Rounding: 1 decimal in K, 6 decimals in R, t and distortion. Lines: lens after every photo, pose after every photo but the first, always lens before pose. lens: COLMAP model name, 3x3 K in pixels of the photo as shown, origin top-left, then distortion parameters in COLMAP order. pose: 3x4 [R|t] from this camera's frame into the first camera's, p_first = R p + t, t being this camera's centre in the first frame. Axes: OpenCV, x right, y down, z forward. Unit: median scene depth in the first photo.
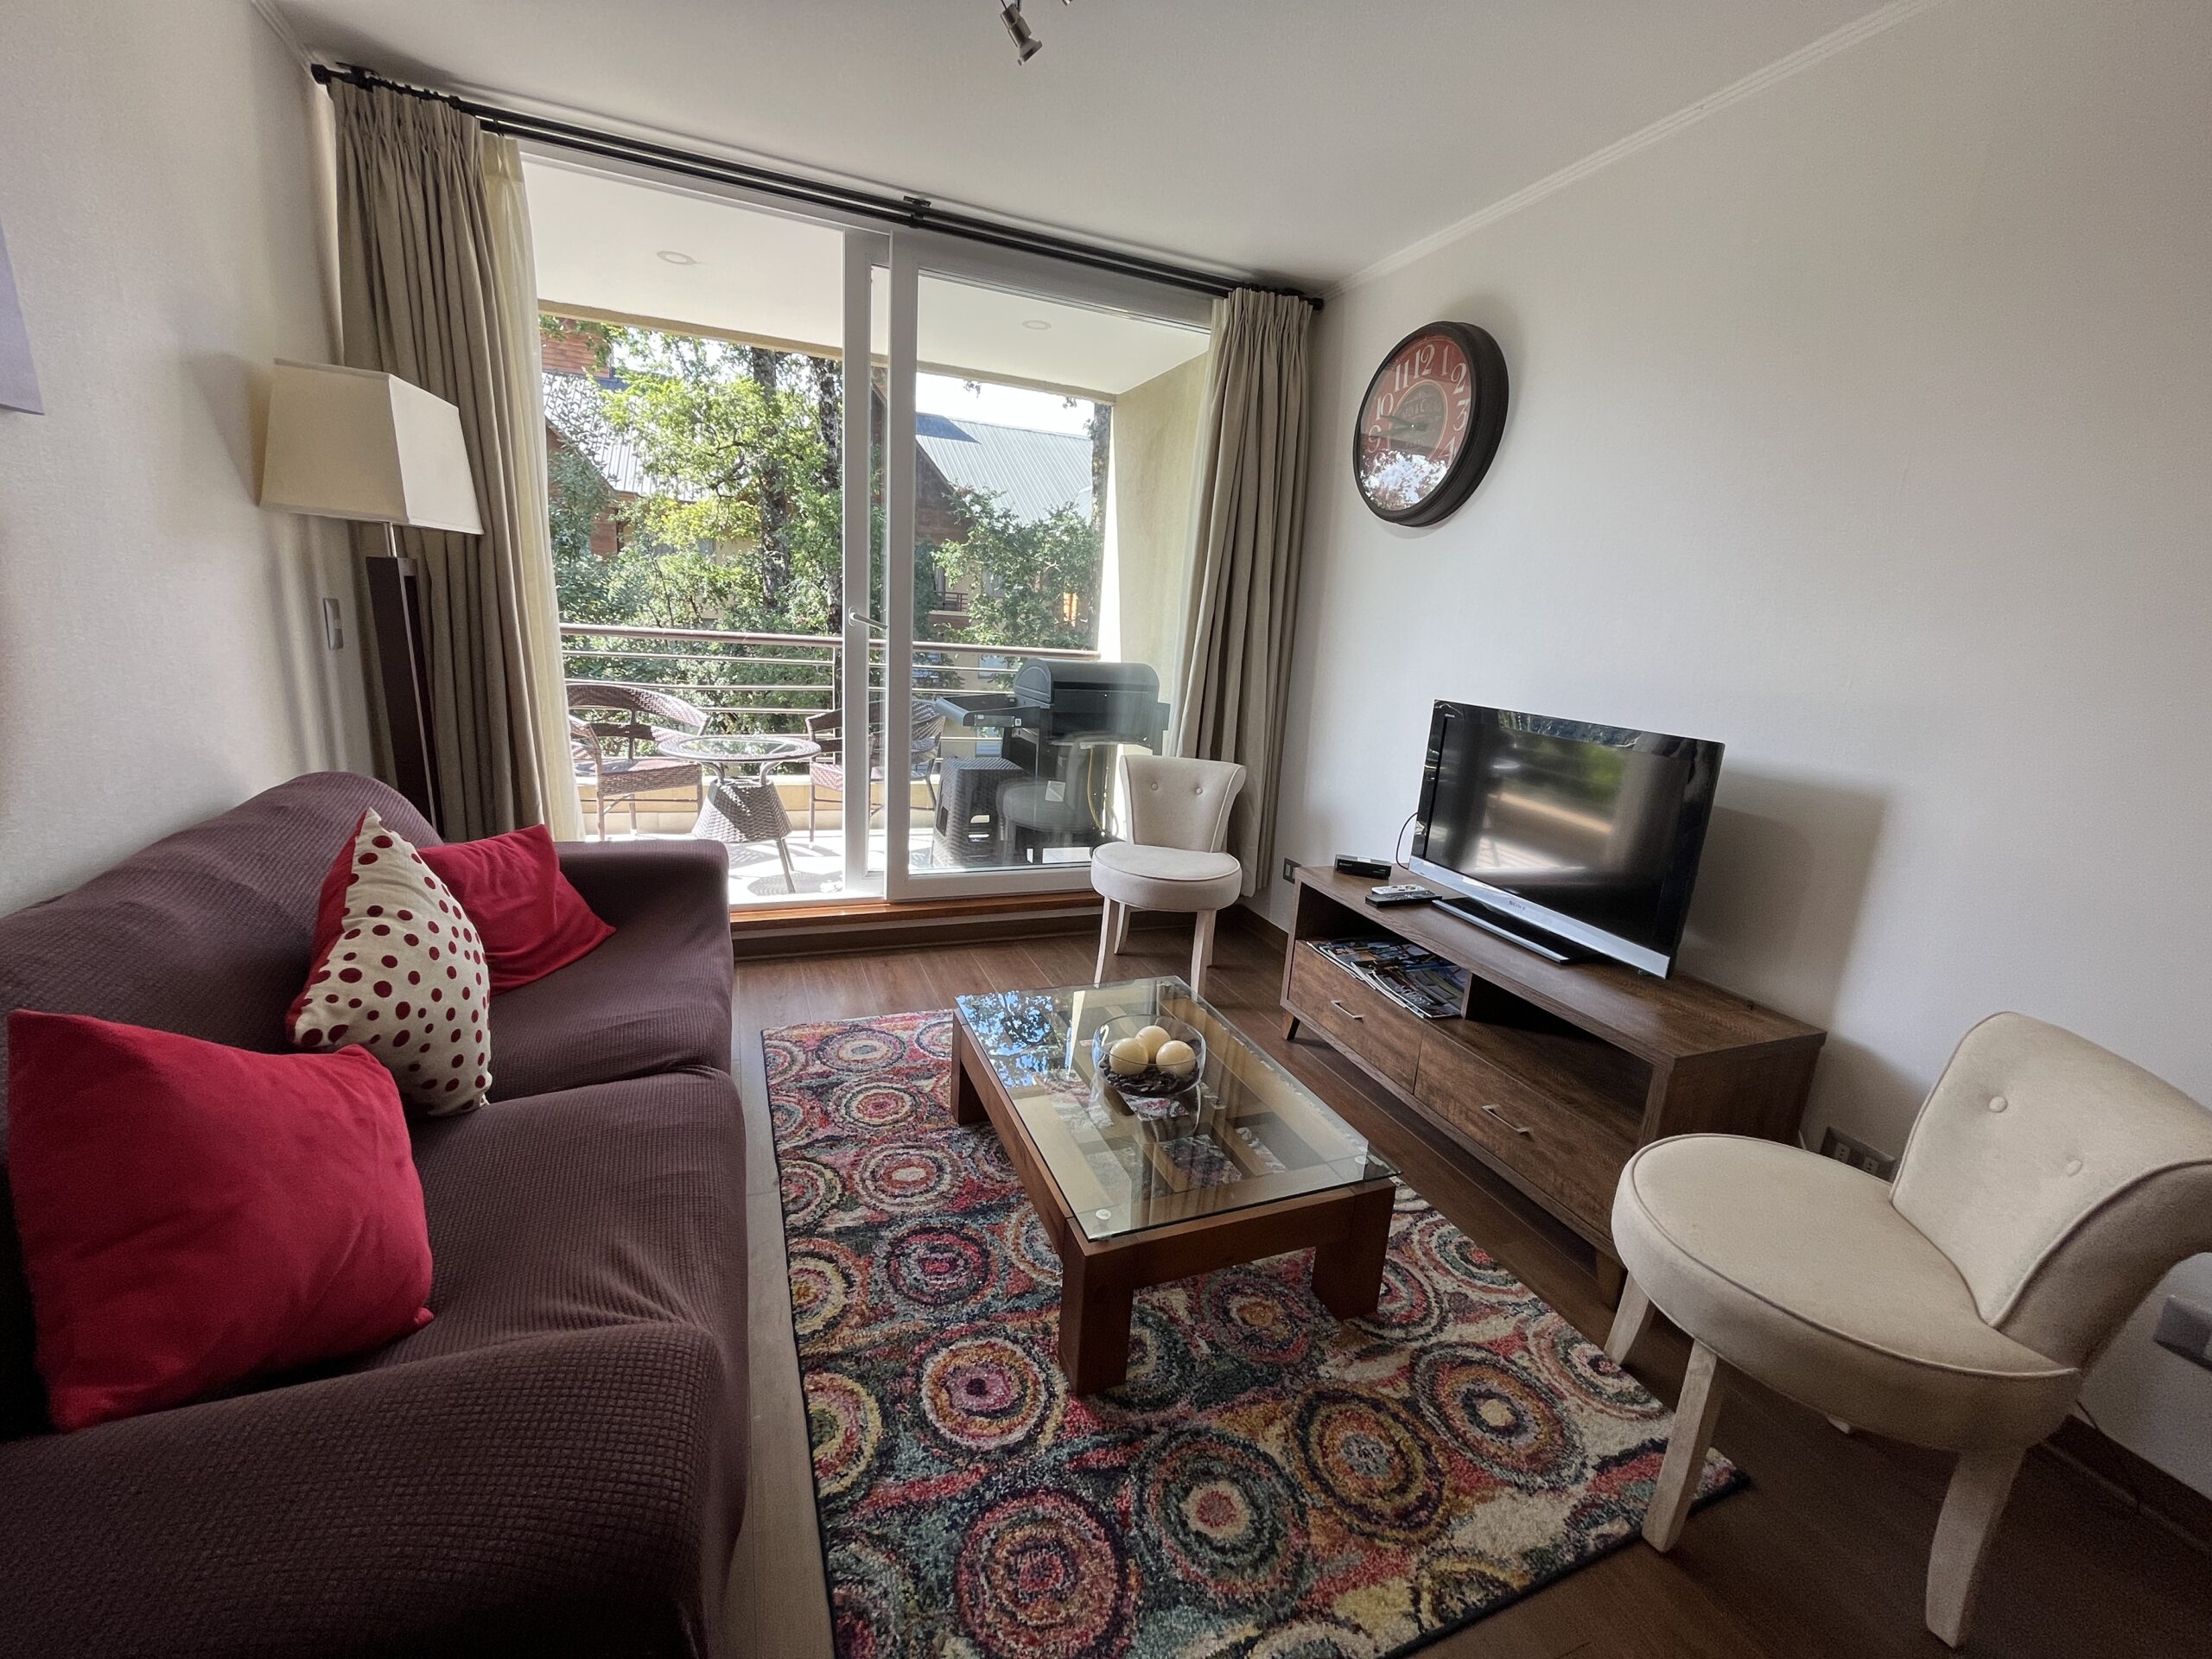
lens RADIAL K [[892.1, 0, 1099.7], [0, 892.1, 827.8], [0, 0, 1]] dist [0.001039, -0.000033]
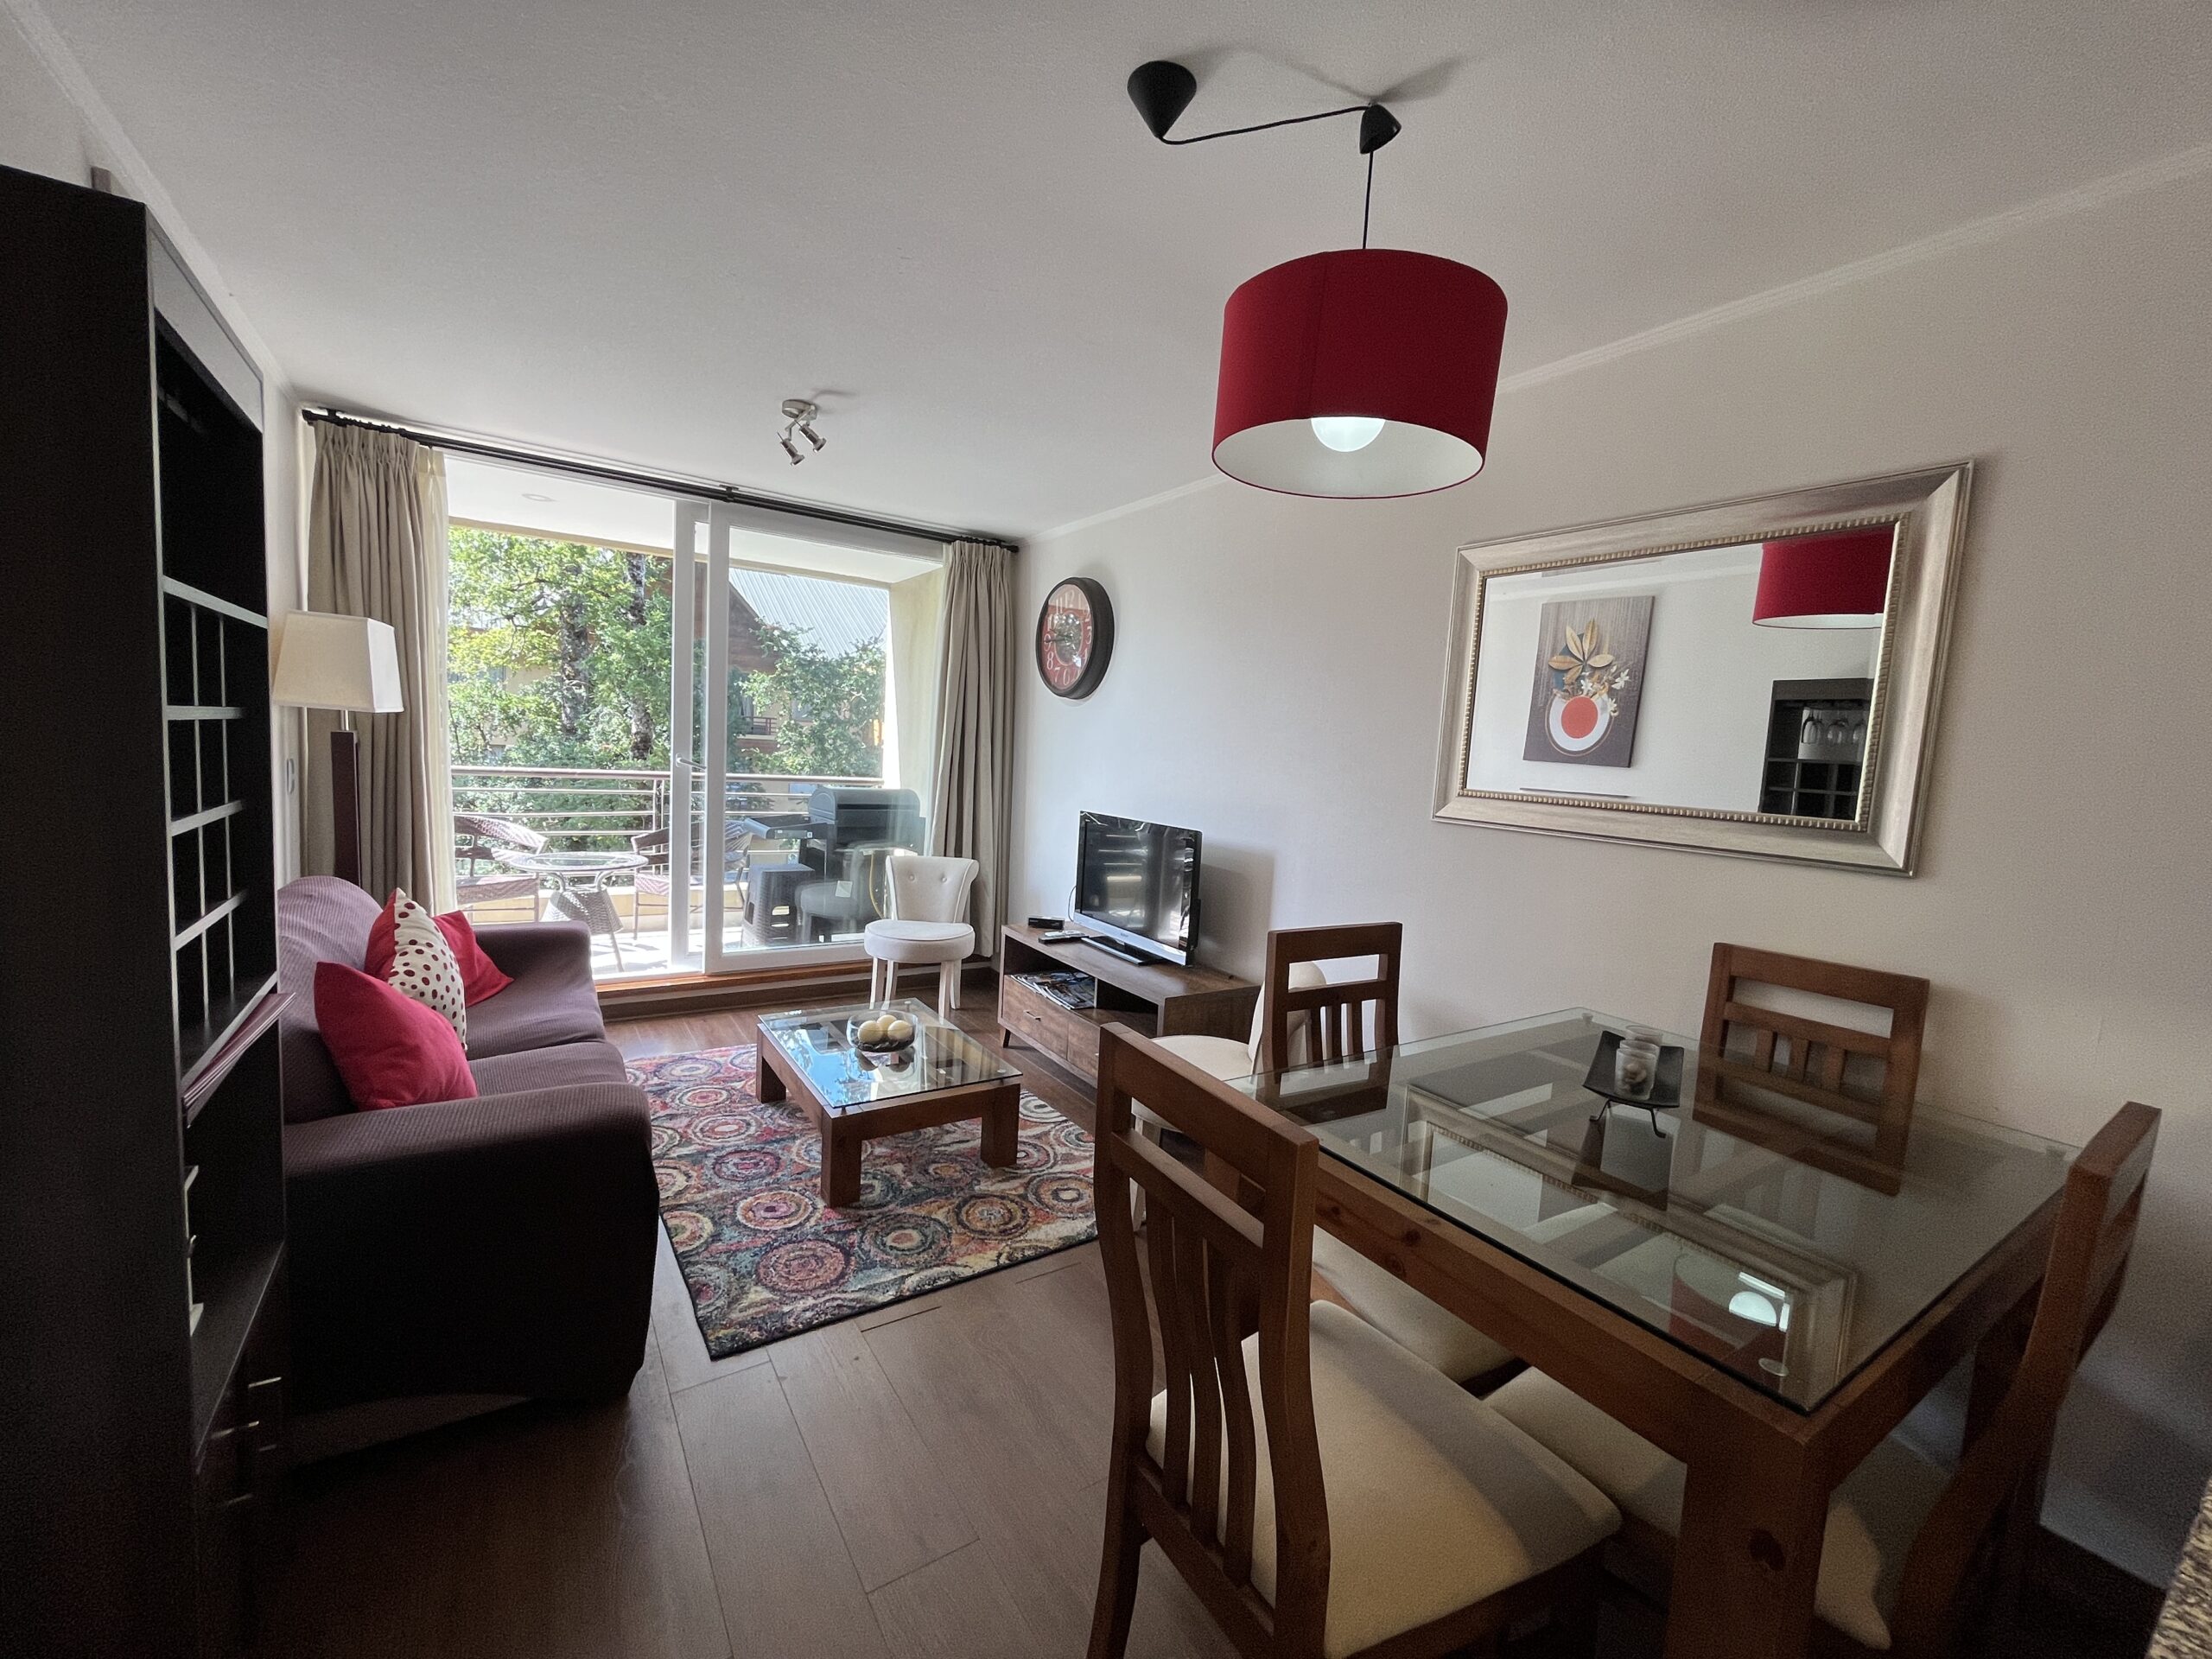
lens RADIAL K [[895.1, 0, 1097.2], [0, 895.1, 828.1], [0, 0, 1]] dist [-0.003168, 0.000162]
pose [[0.980552, -0.028577, 0.194168, 0.086408], [0.053233, 0.990981, -0.122977, 0.071843], [-0.188903, 0.130922, 0.973229, -0.464932]]
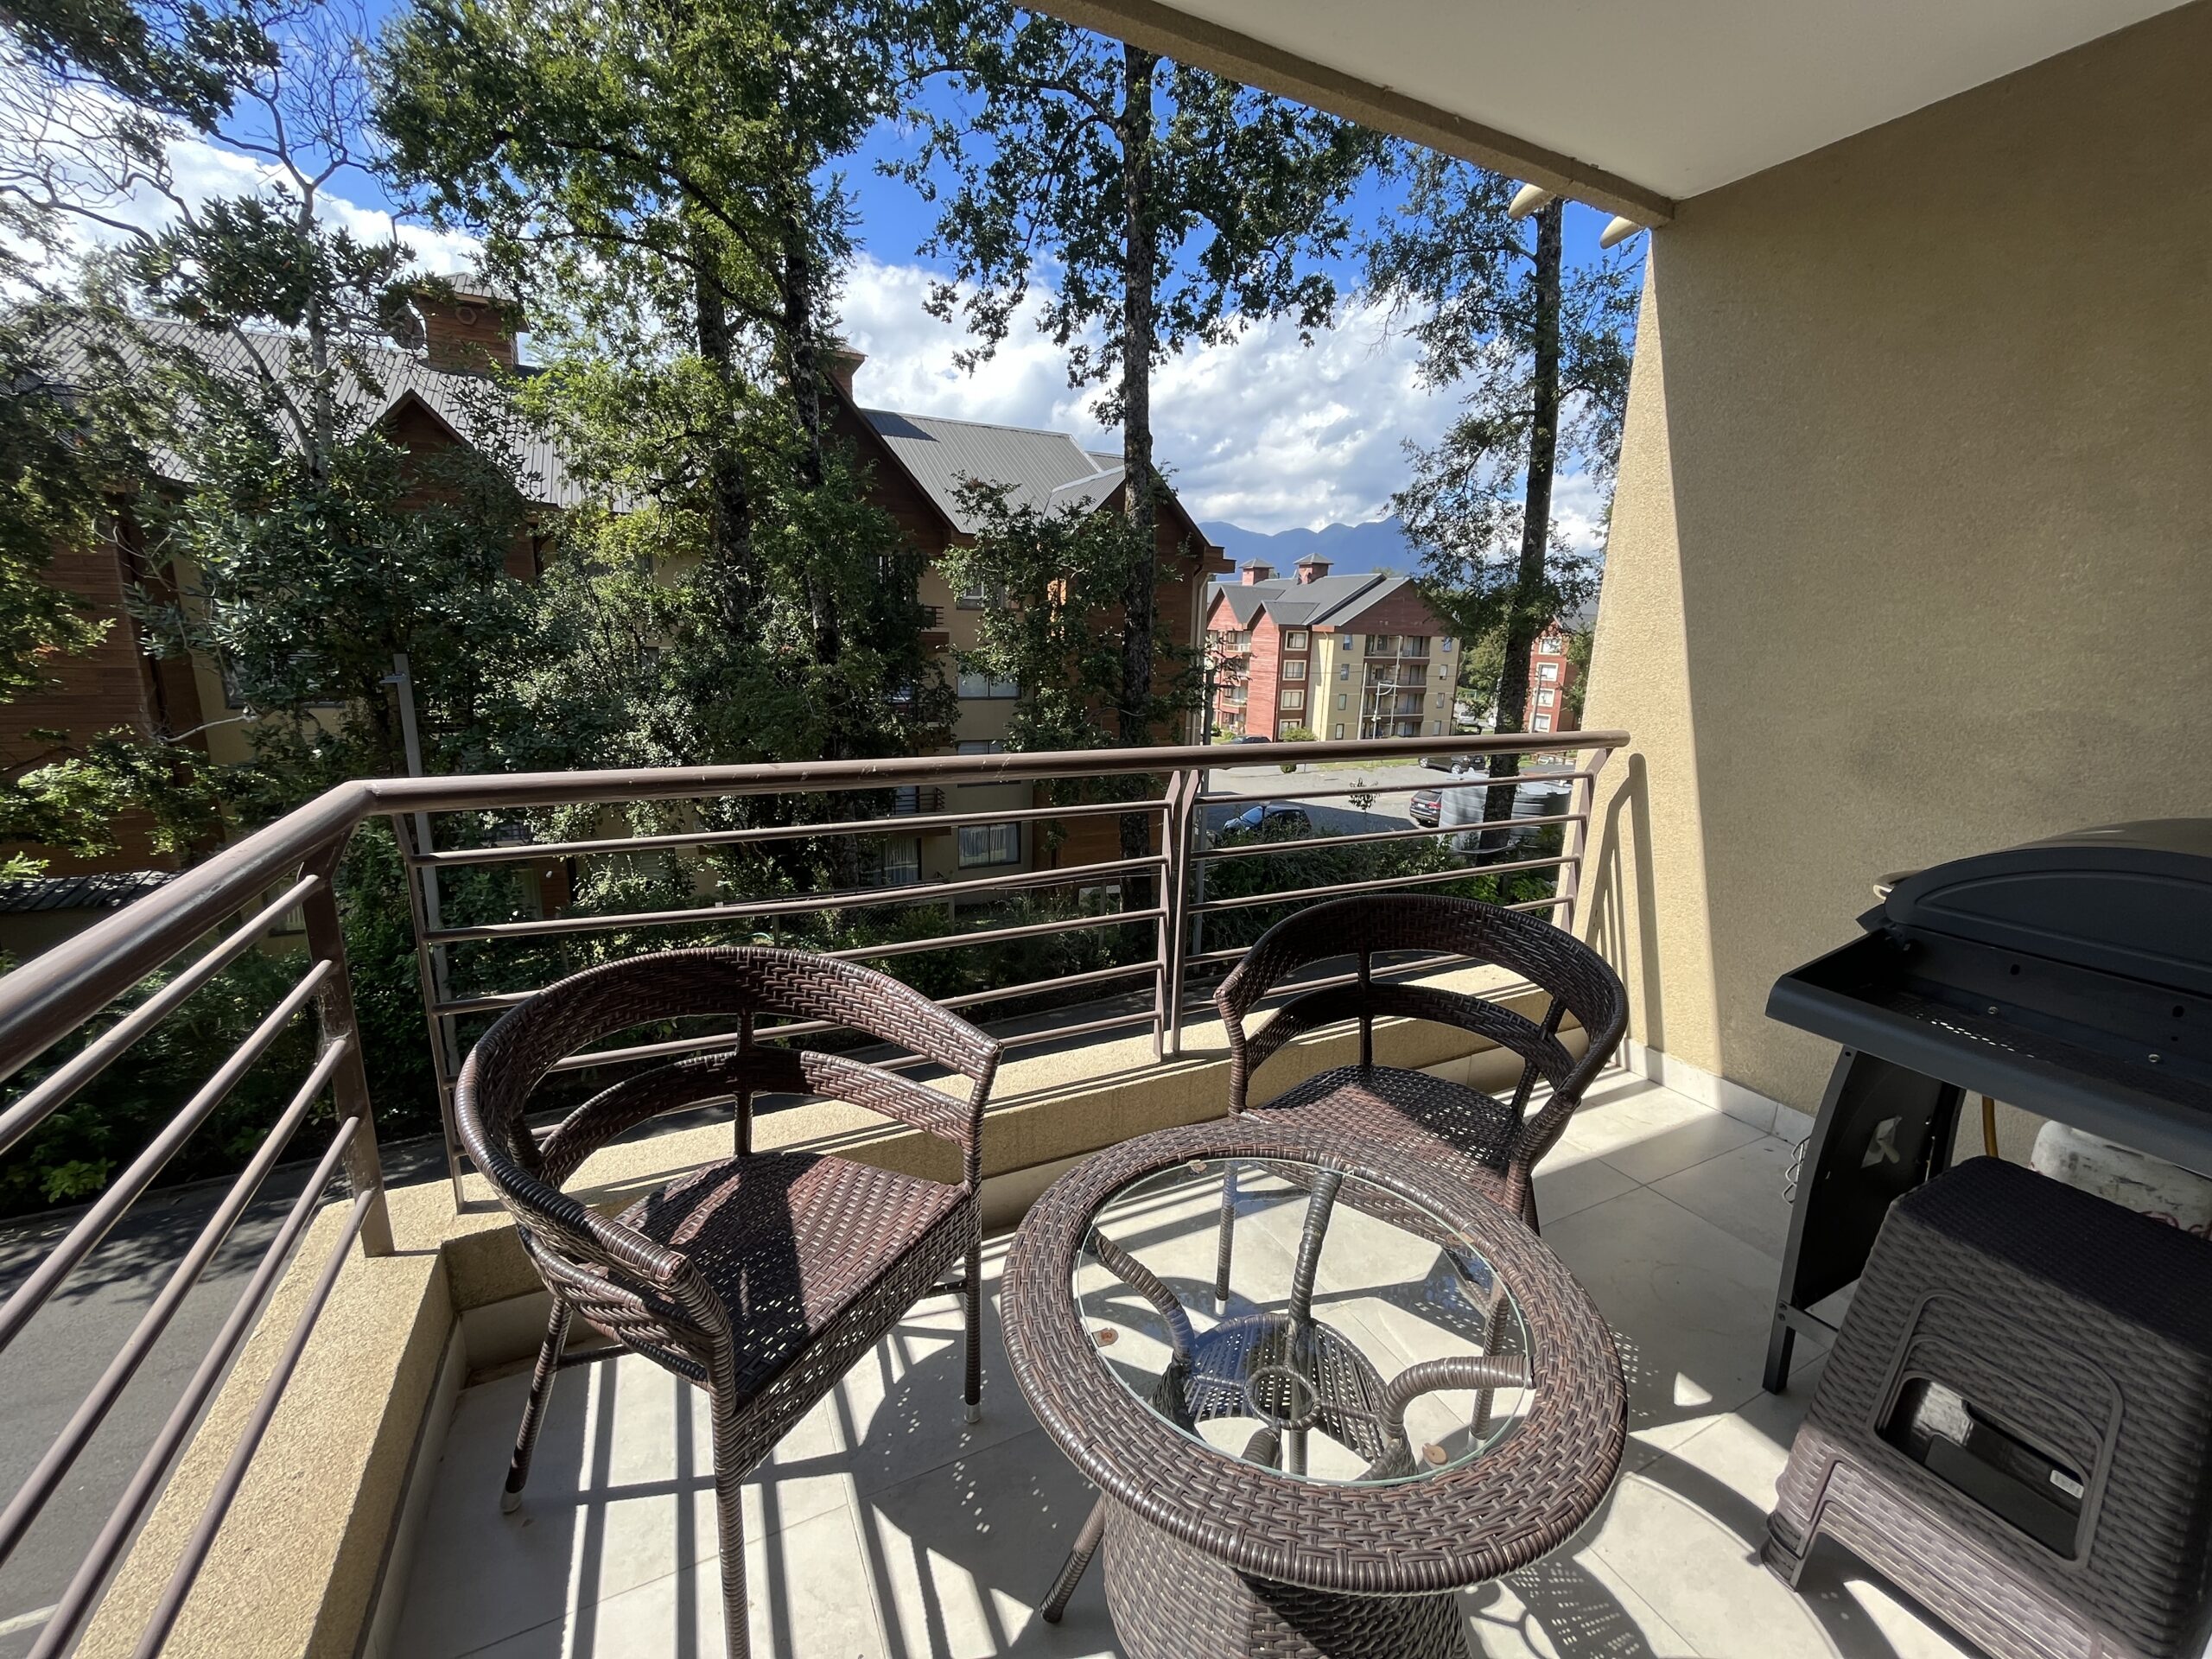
lens RADIAL K [[892.1, 0, 1099.7], [0, 892.1, 827.8], [0, 0, 1]] dist [0.001039, -0.000033]
pose [[0.996478, -0.054281, 0.063917, -0.585794], [0.054646, 0.998498, -0.003976, -0.282431], [-0.063605, 0.007455, 0.997947, 0.949104]]
